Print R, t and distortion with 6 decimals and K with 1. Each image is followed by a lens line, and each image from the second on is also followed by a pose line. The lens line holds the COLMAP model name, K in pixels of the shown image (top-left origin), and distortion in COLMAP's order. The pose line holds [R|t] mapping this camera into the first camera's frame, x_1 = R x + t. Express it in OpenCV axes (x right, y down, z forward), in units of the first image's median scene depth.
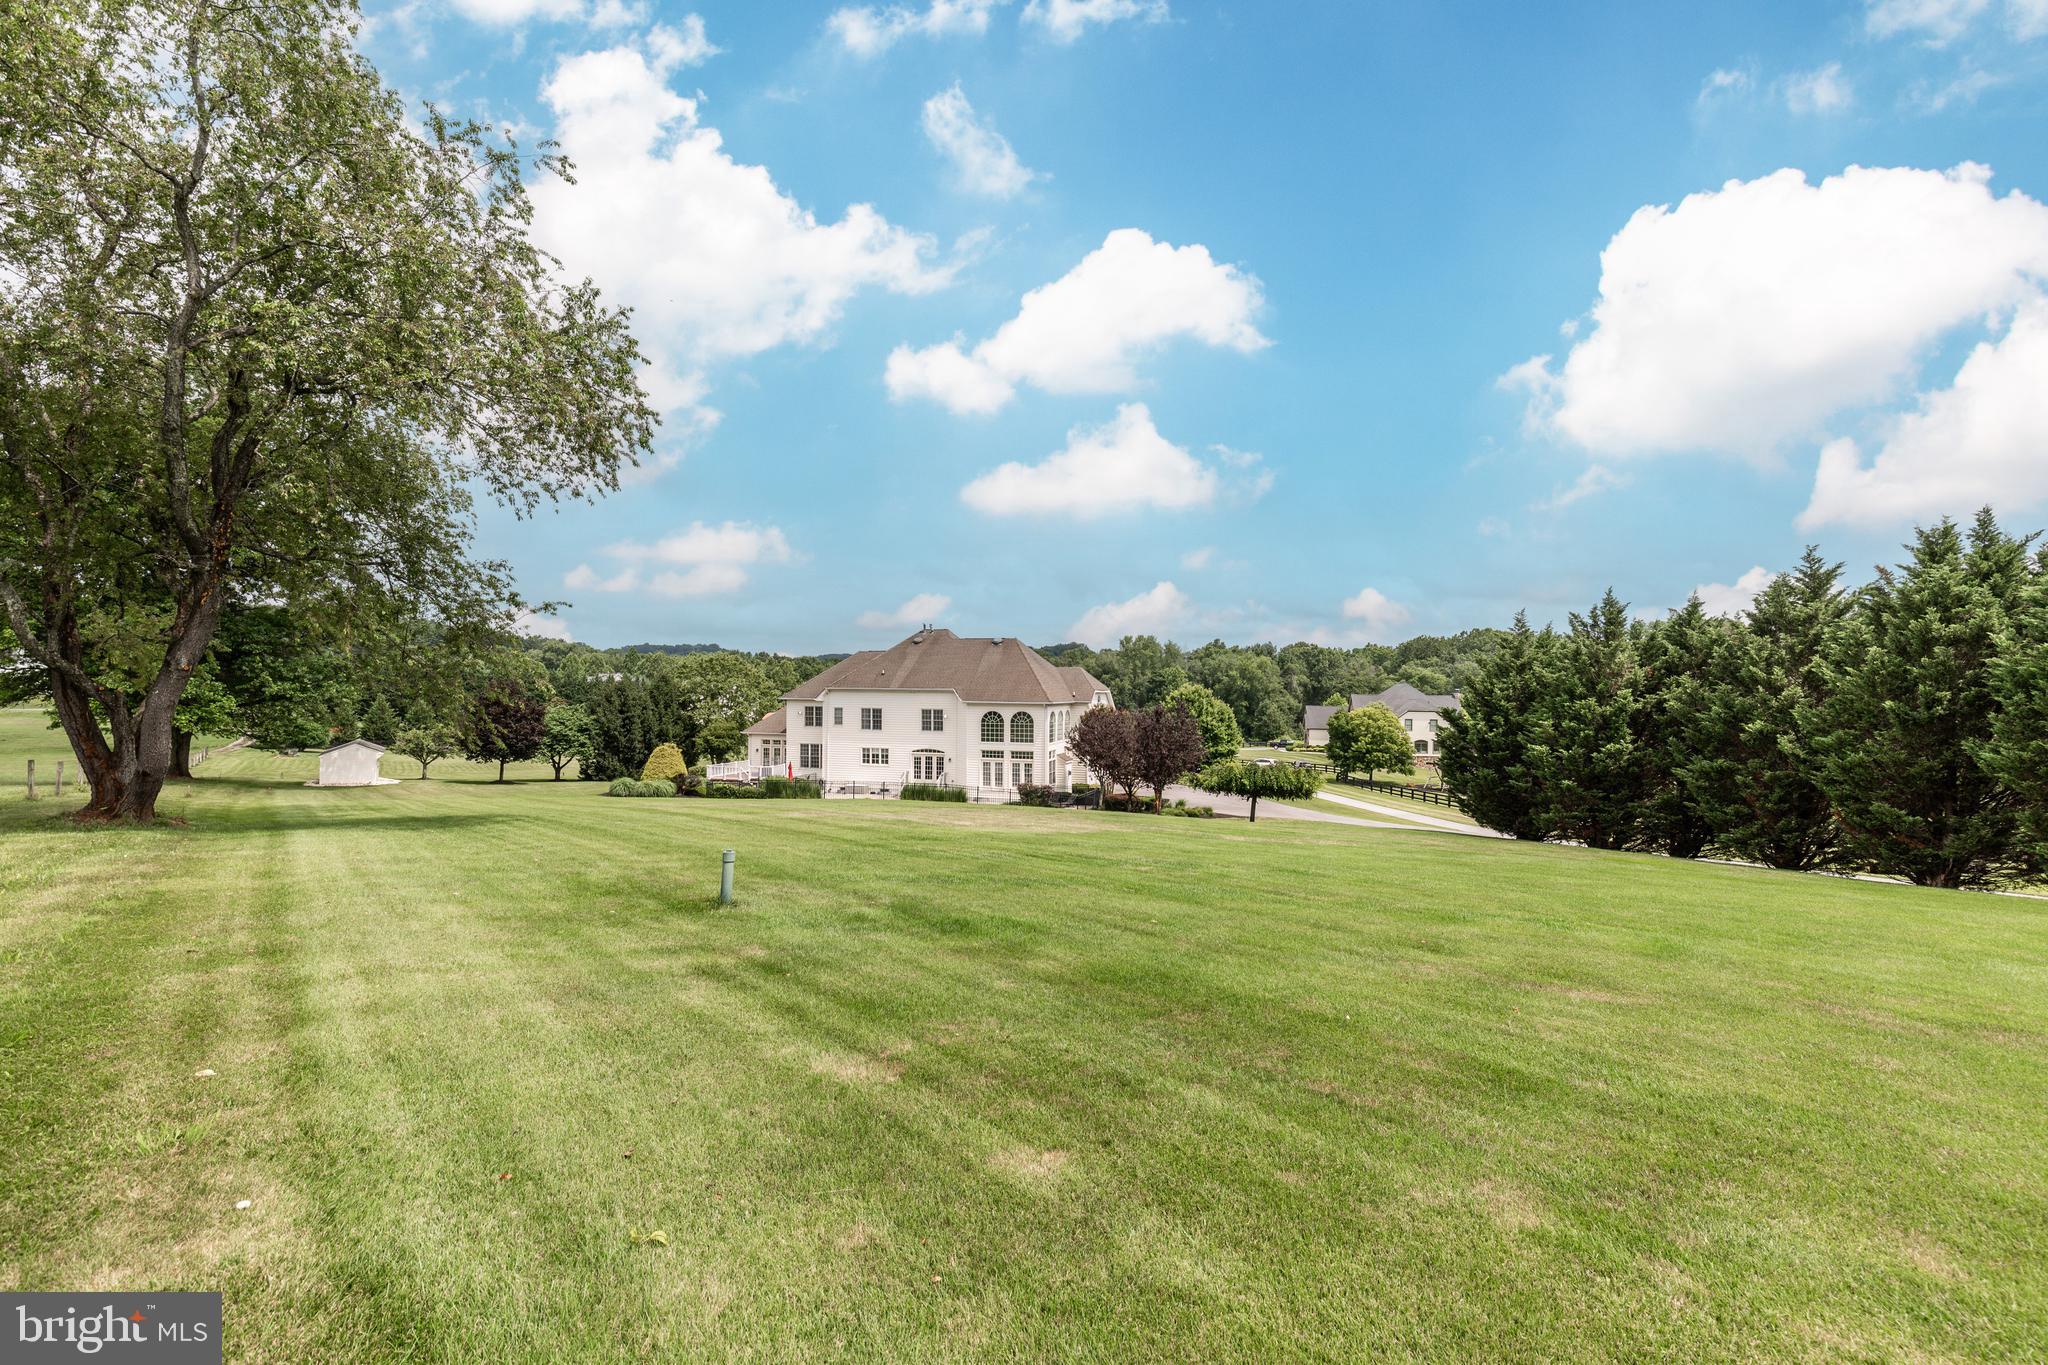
lens RADIAL K [[894.0, 0, 1024.0], [0, 894.0, 682.5], [0, 0, 1]] dist [-0.000334, -0.000022]
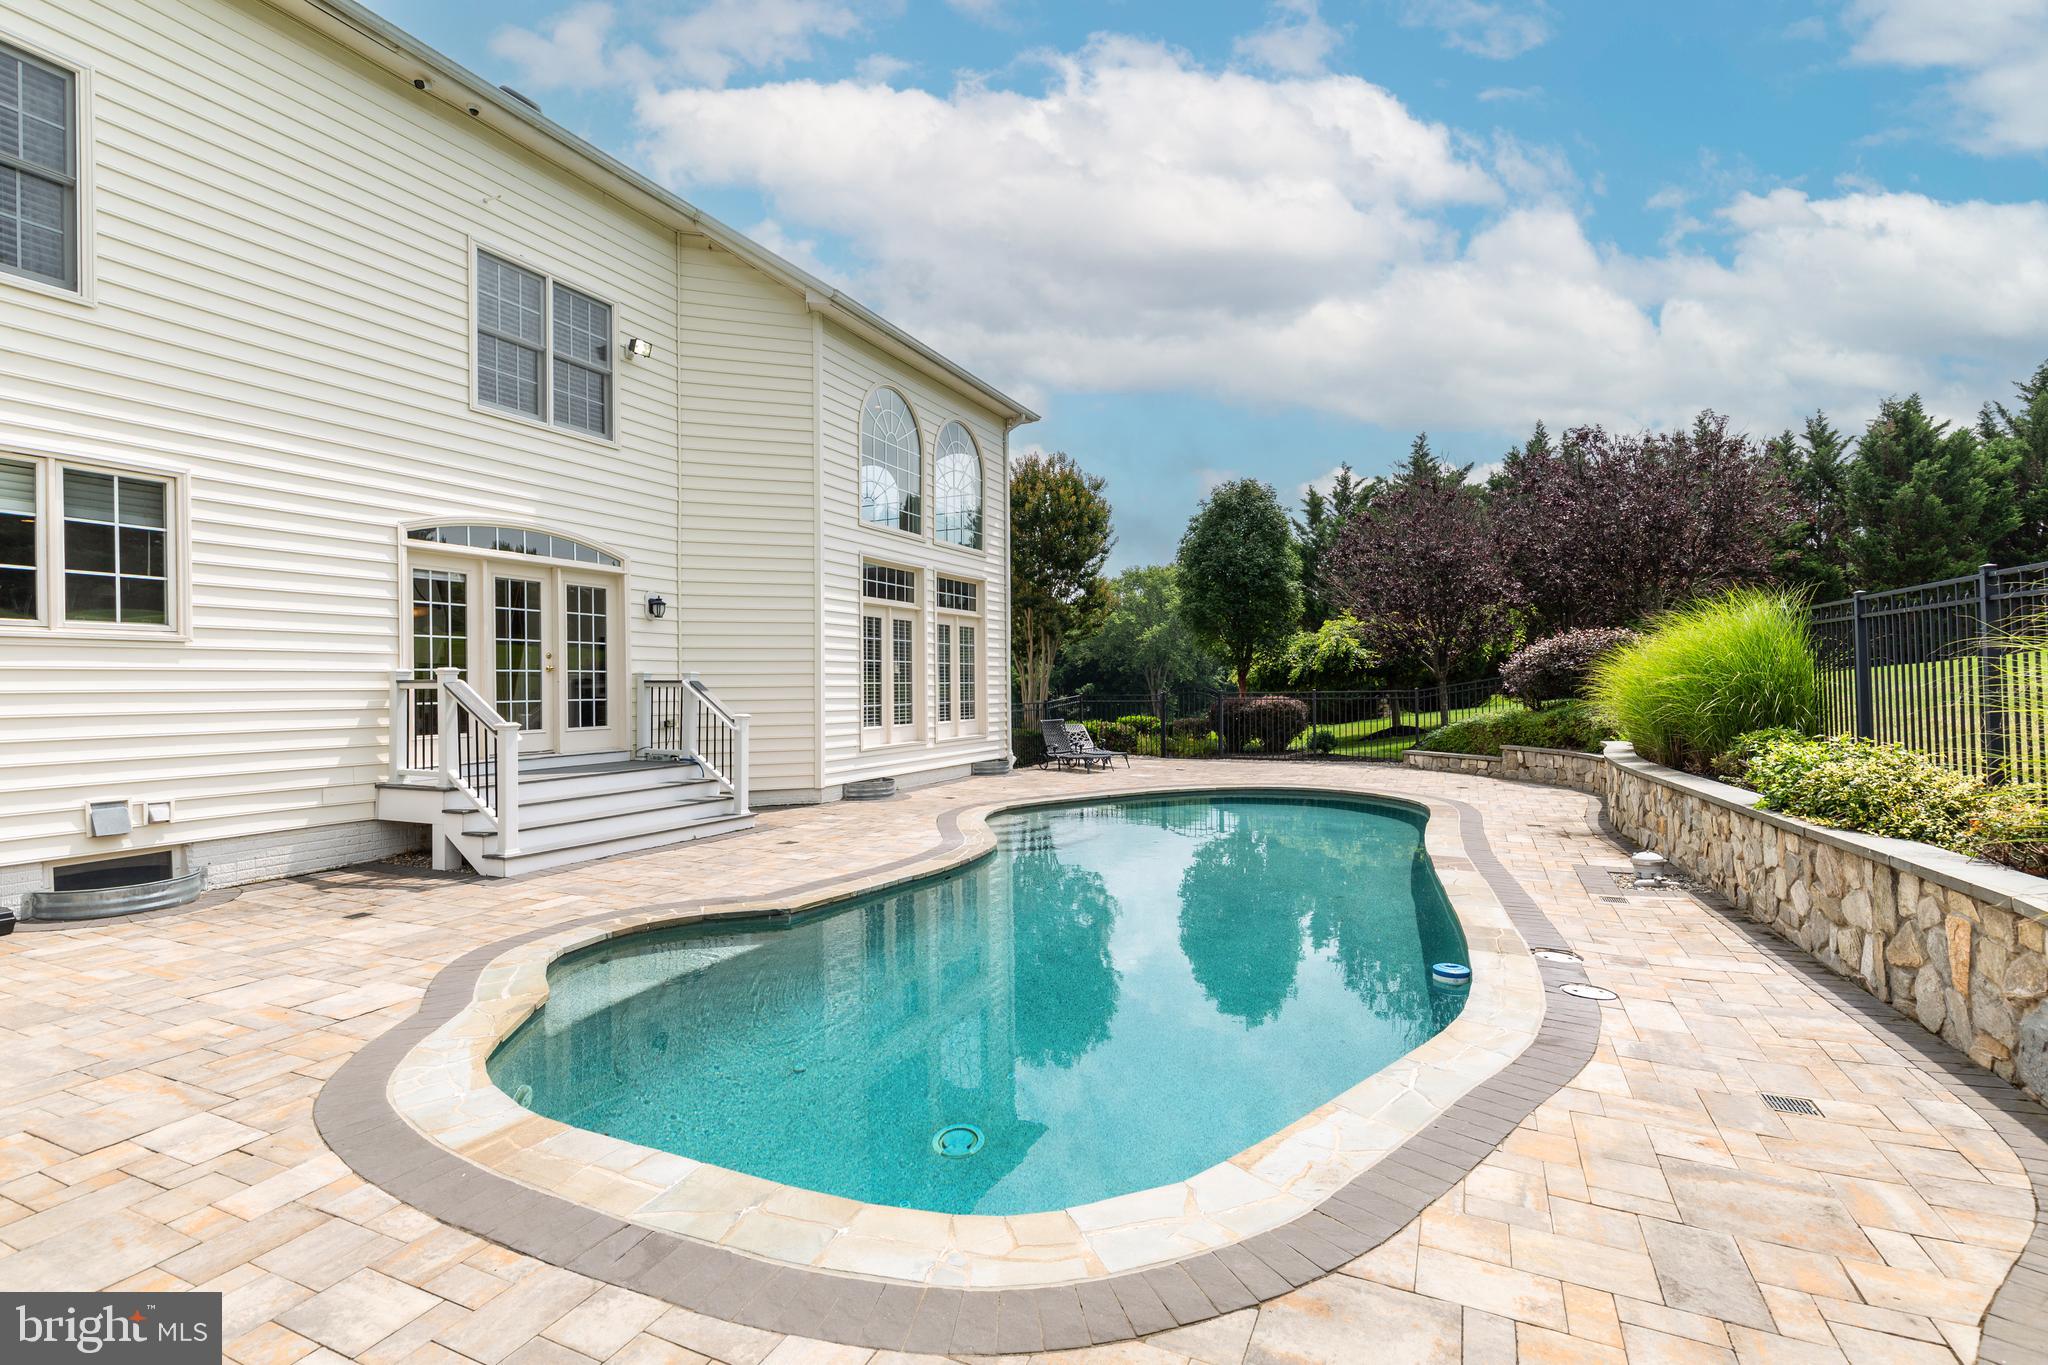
lens RADIAL K [[938.0, 0, 1024.0], [0, 938.0, 682.5], [0, 0, 1]] dist [-0.001003, -0.000413]
pose [[0.166524, -0.008090, 0.986004, -0.249436], [0.005104, 0.999960, 0.007342, 0.098928], [-0.986024, 0.003810, 0.166559, 0.884837]]
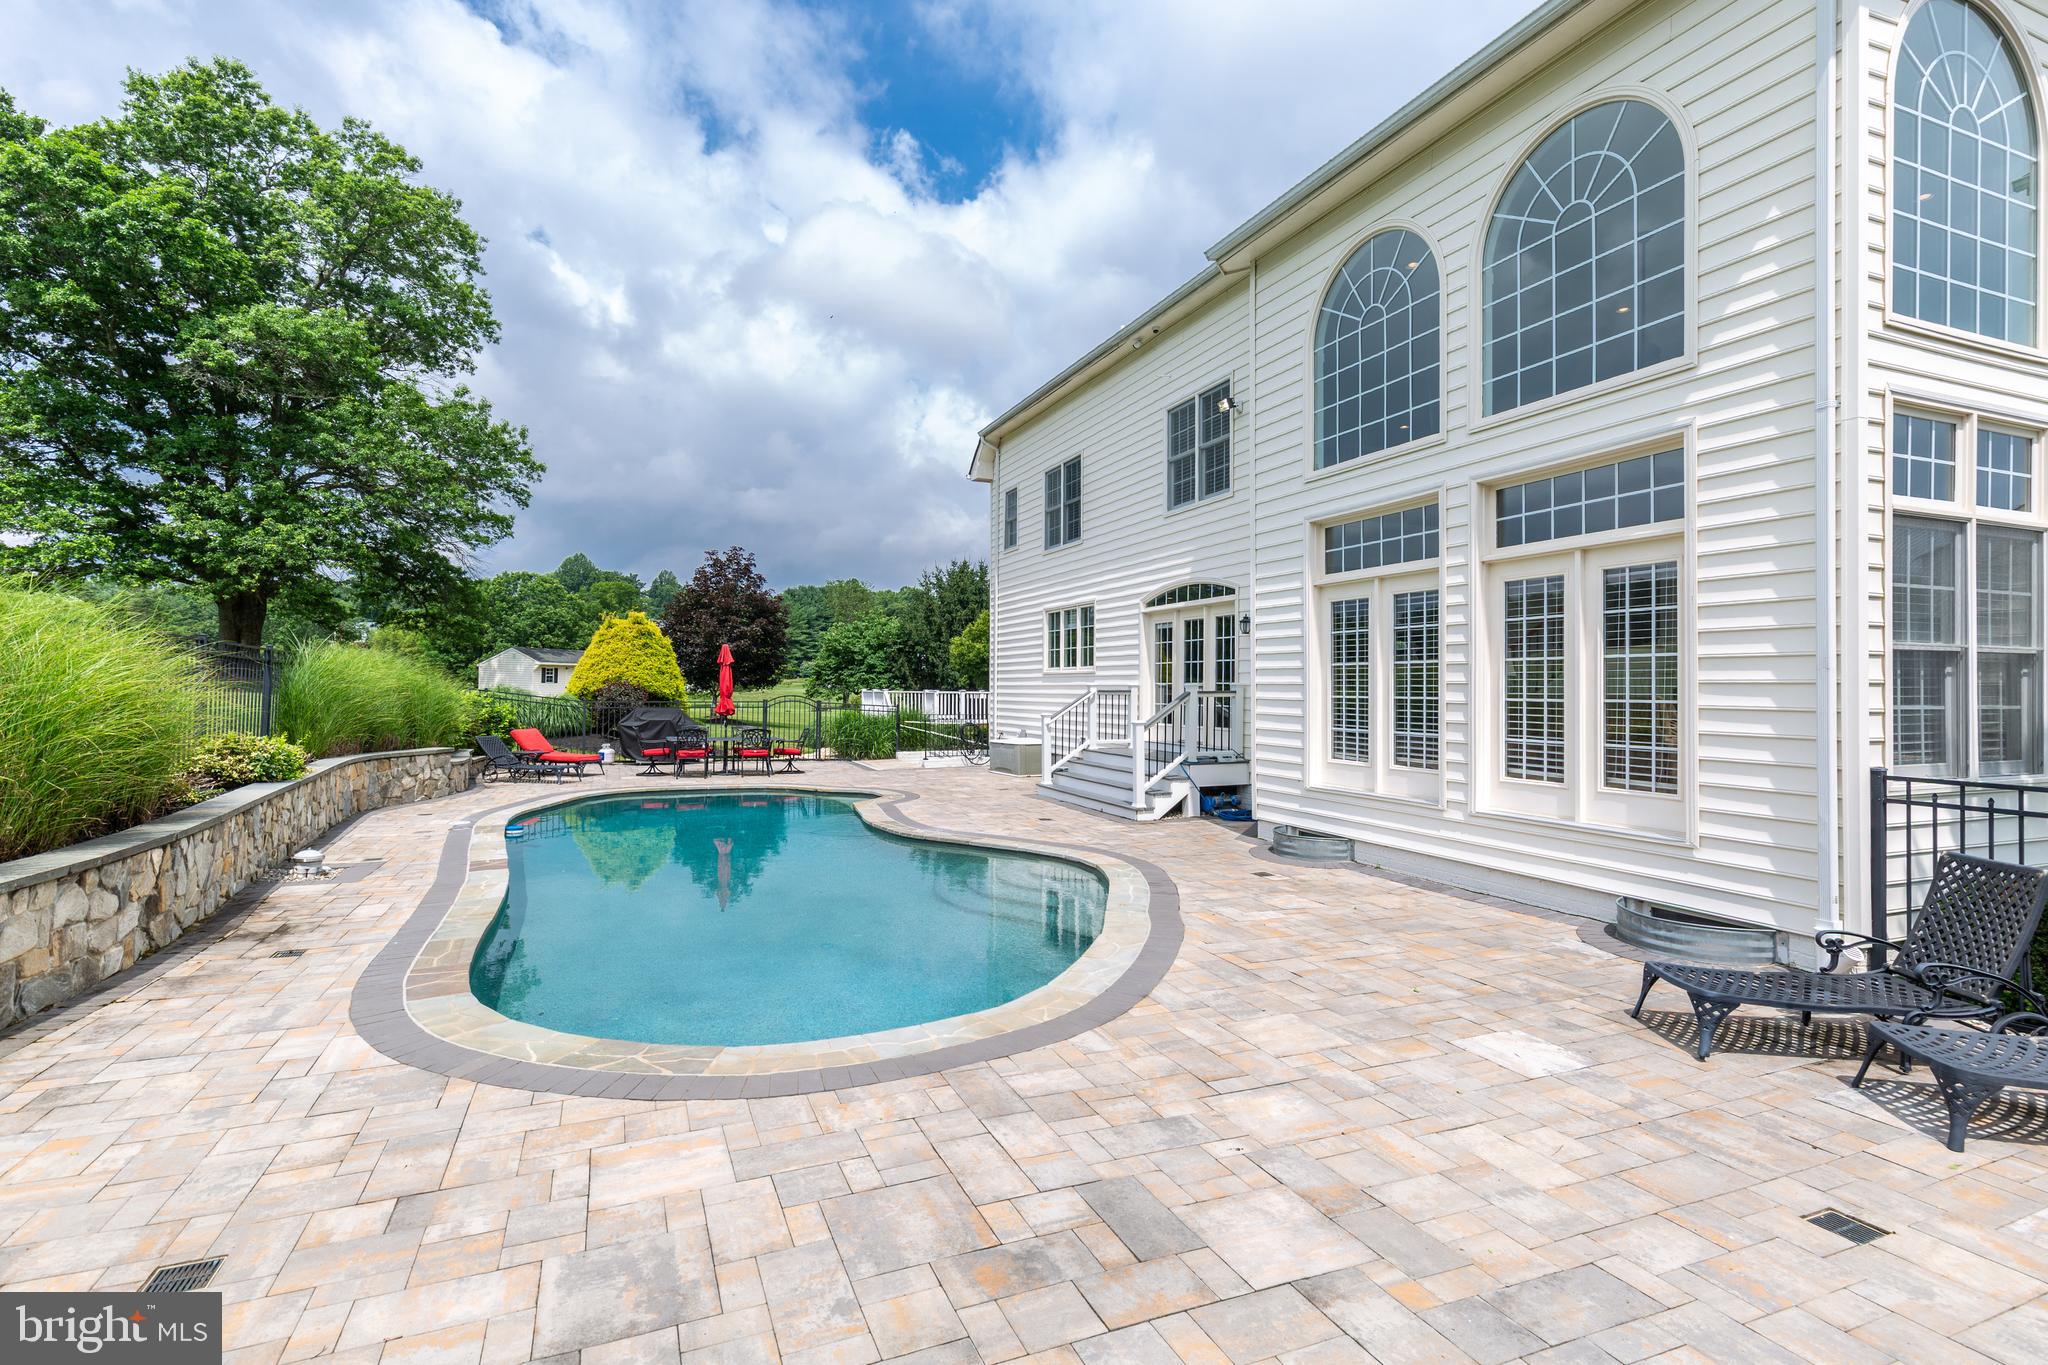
lens RADIAL K [[938.0, 0, 1024.0], [0, 938.0, 682.5], [0, 0, 1]] dist [-0.001003, -0.000413]
pose [[0.632538, -0.009952, -0.774465, 0.043263], [0.002444, 0.999938, -0.010853, 0.099738], [0.774525, 0.004973, 0.632524, 0.821462]]
